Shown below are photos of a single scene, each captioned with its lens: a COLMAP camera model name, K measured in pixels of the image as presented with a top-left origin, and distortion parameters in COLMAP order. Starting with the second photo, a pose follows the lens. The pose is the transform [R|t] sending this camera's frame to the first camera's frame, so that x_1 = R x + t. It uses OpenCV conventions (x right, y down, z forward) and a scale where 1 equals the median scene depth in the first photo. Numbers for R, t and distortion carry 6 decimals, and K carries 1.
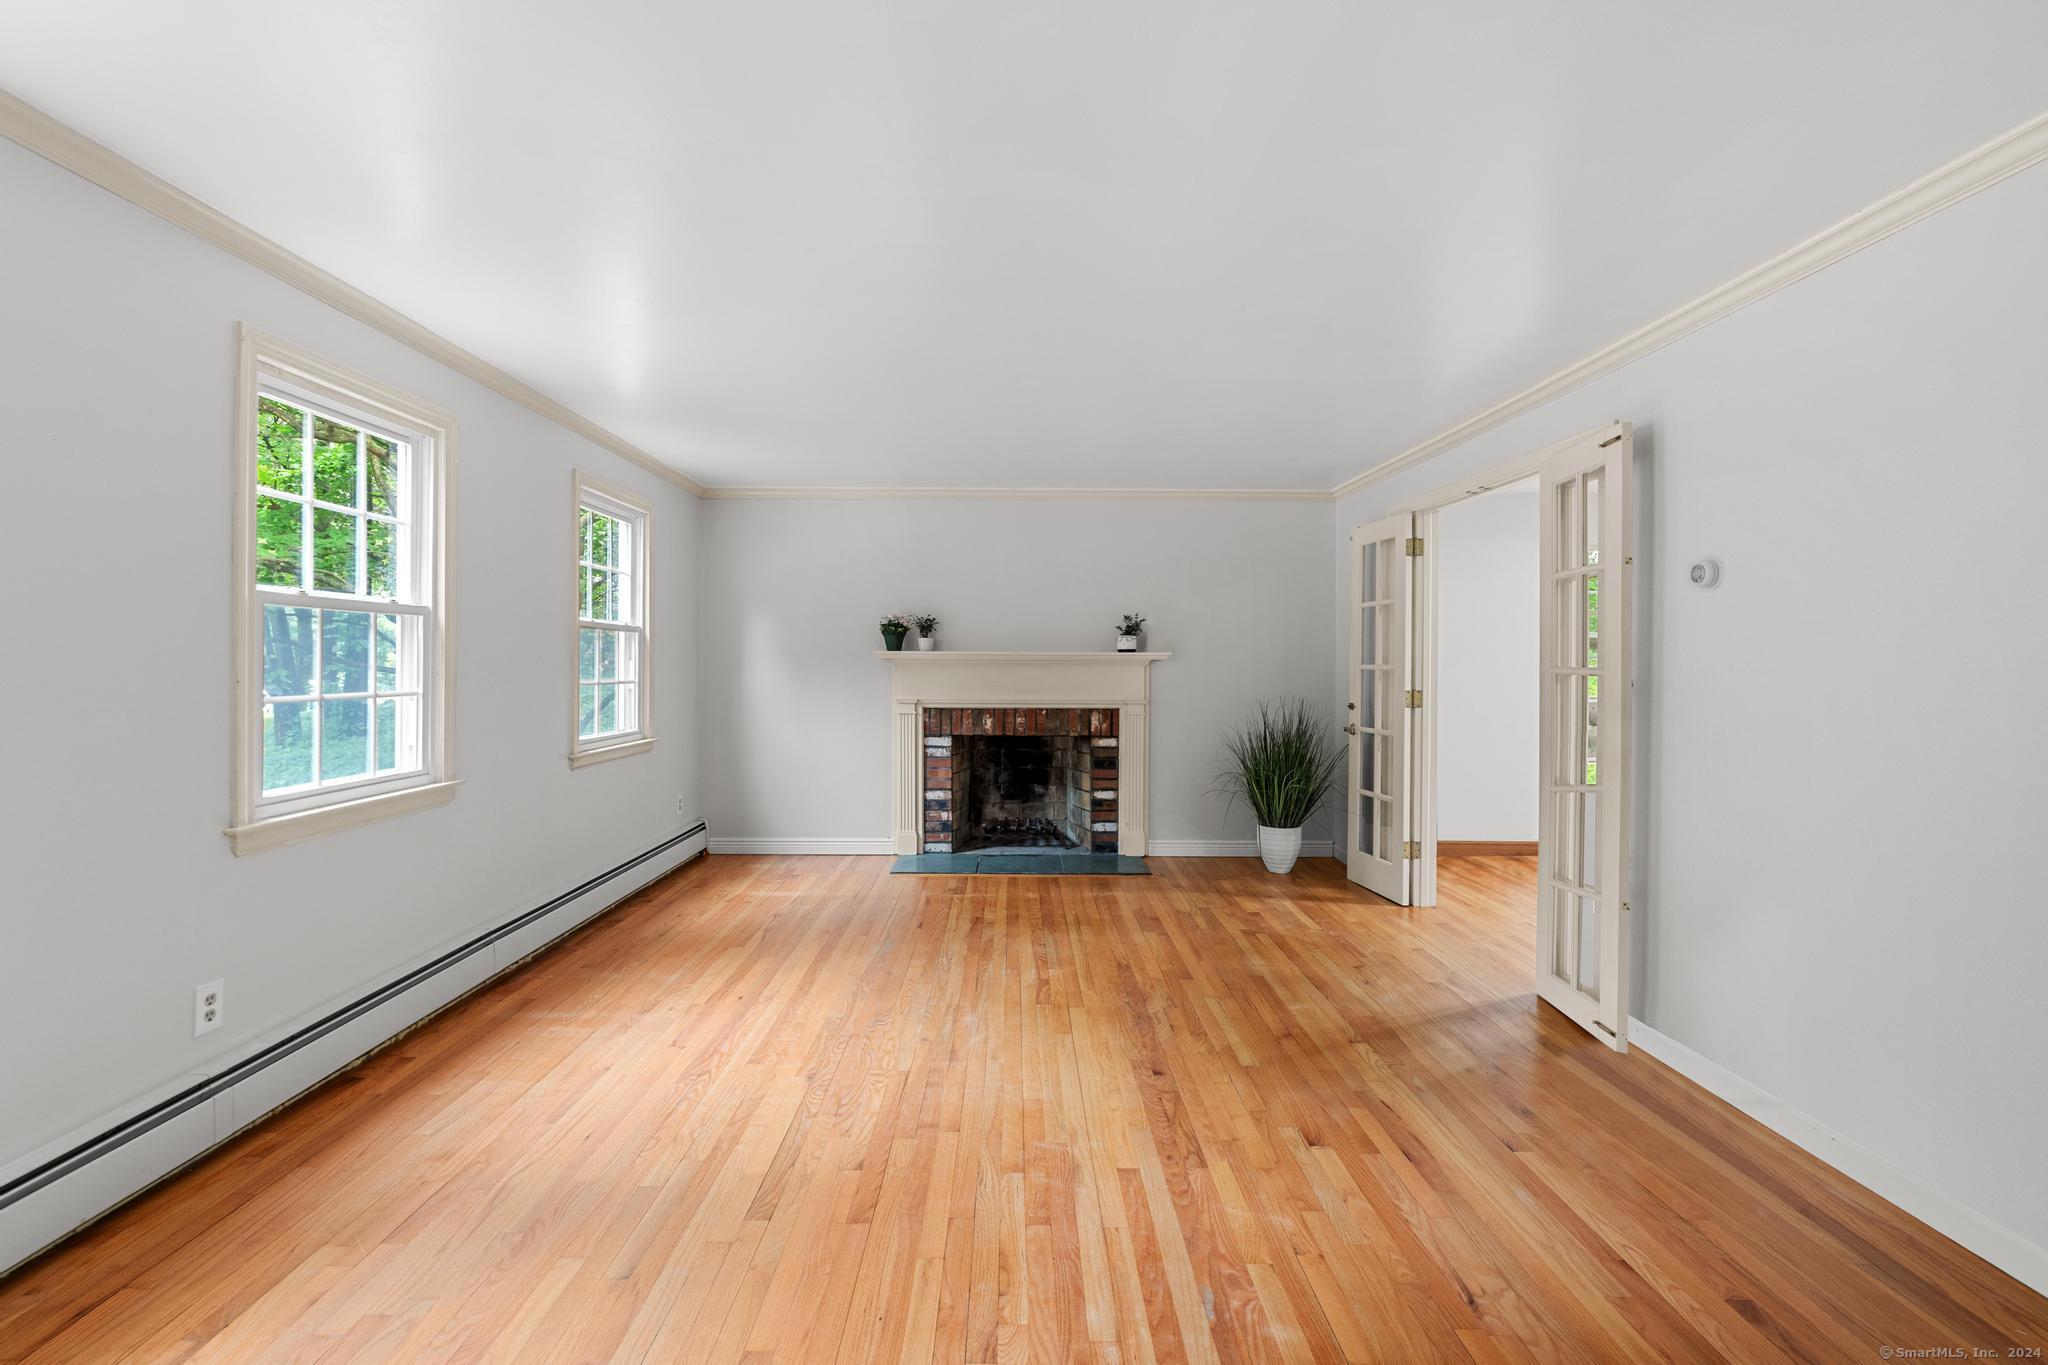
lens RADIAL K [[928.0, 0, 1024.4], [0, 928.0, 676.7], [0, 0, 1]] dist [-0.006917, 0.003290]
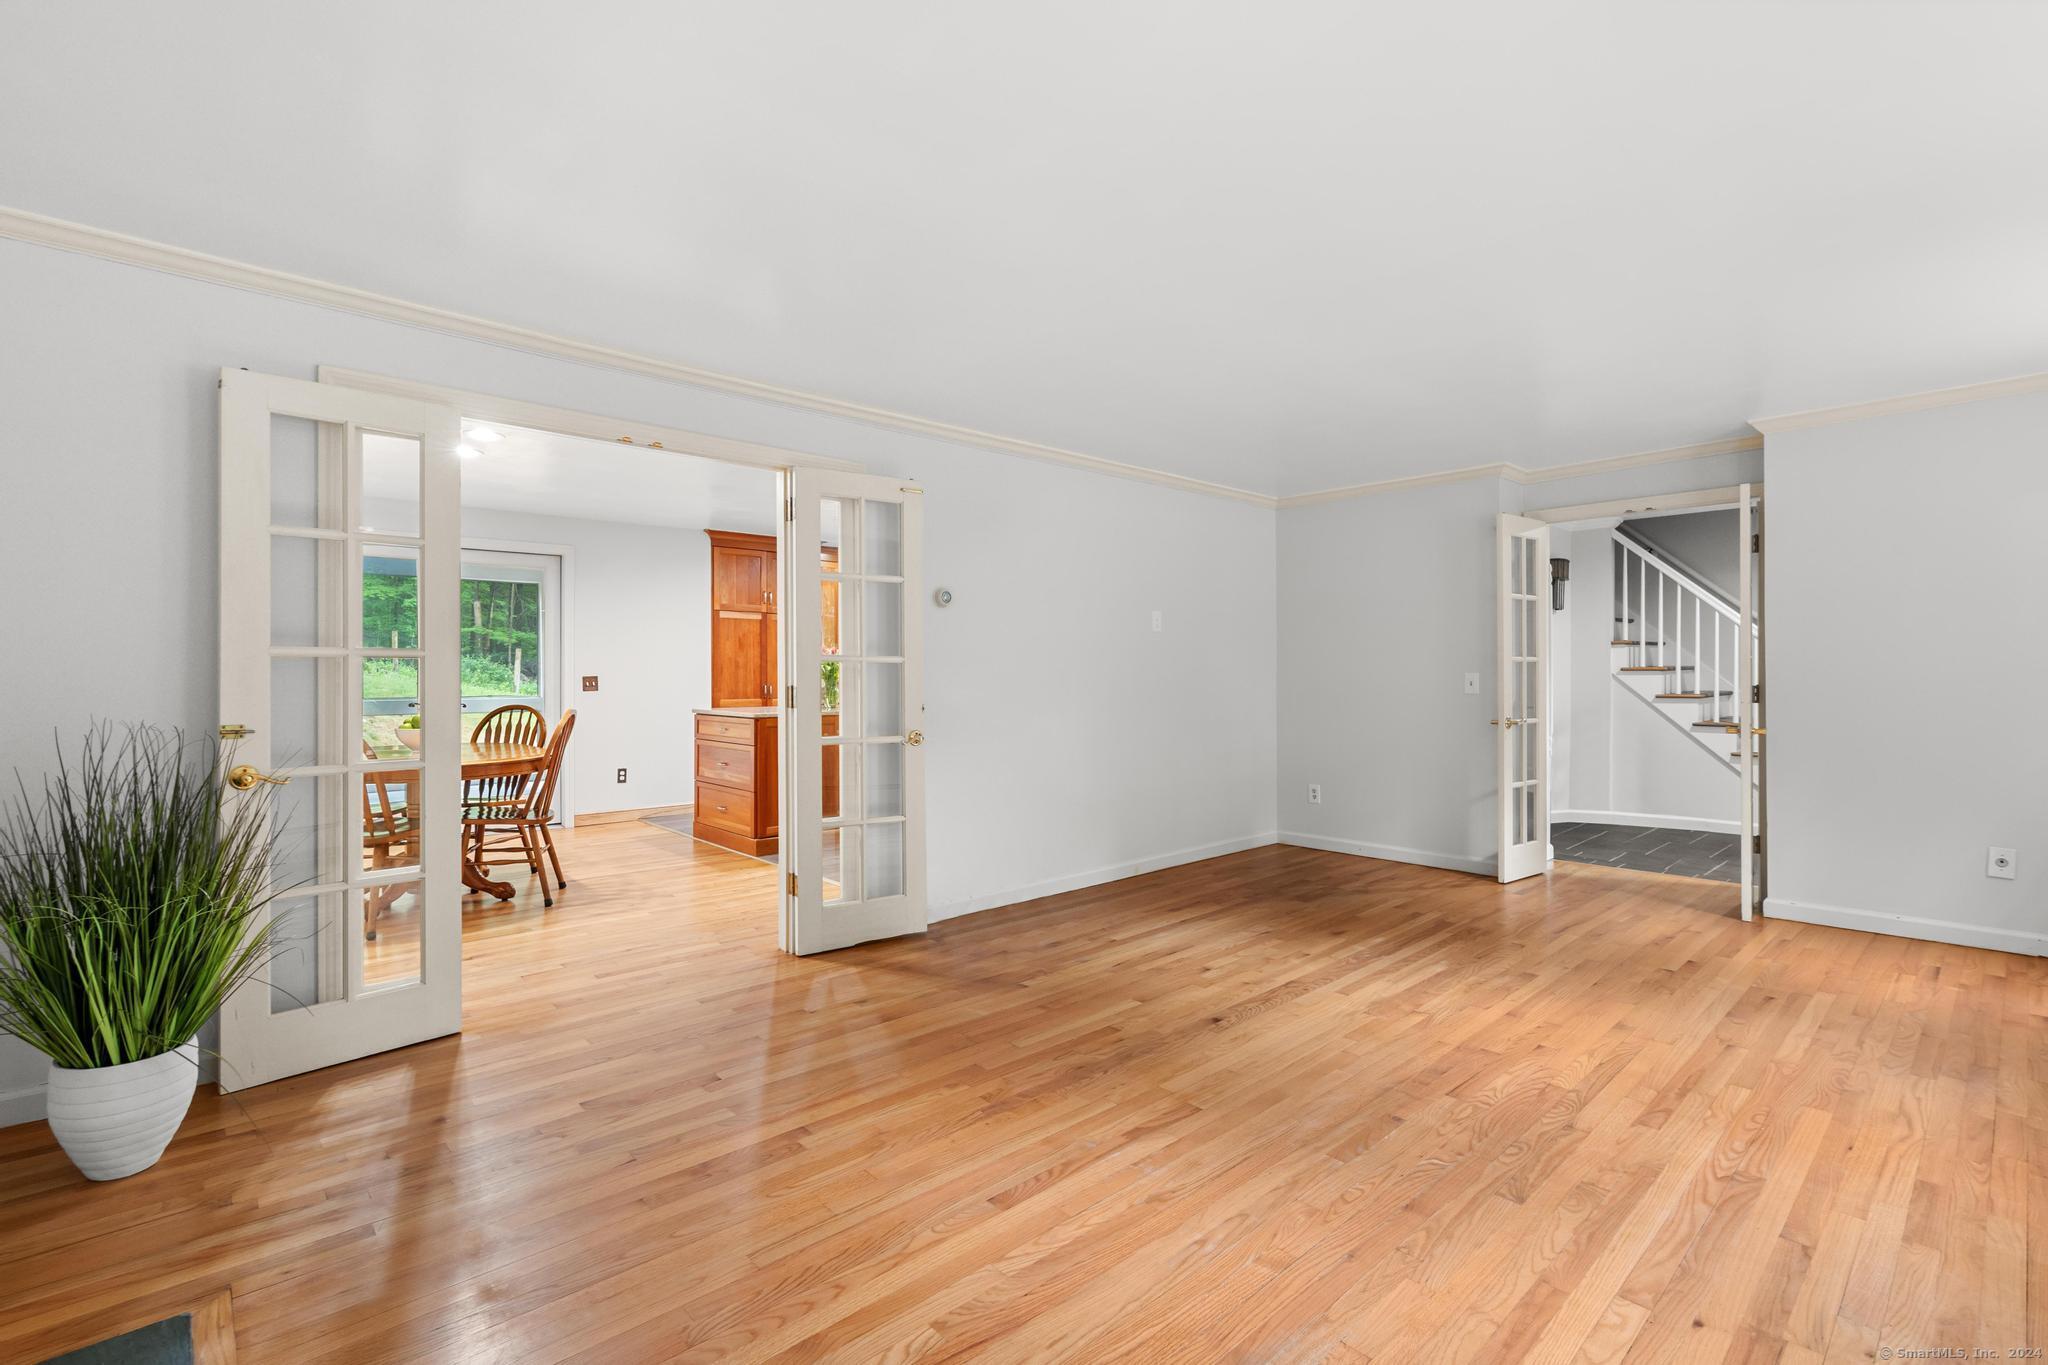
lens RADIAL K [[928.0, 0, 1025.0], [0, 928.0, 668.3], [0, 0, 1]] dist [-0.006917, 0.003290]
pose [[-0.673321, -0.000079, 0.739350, -0.551812], [0.007040, 0.999954, 0.006519, 0.004982], [-0.739317, 0.009595, -0.673290, 2.048099]]
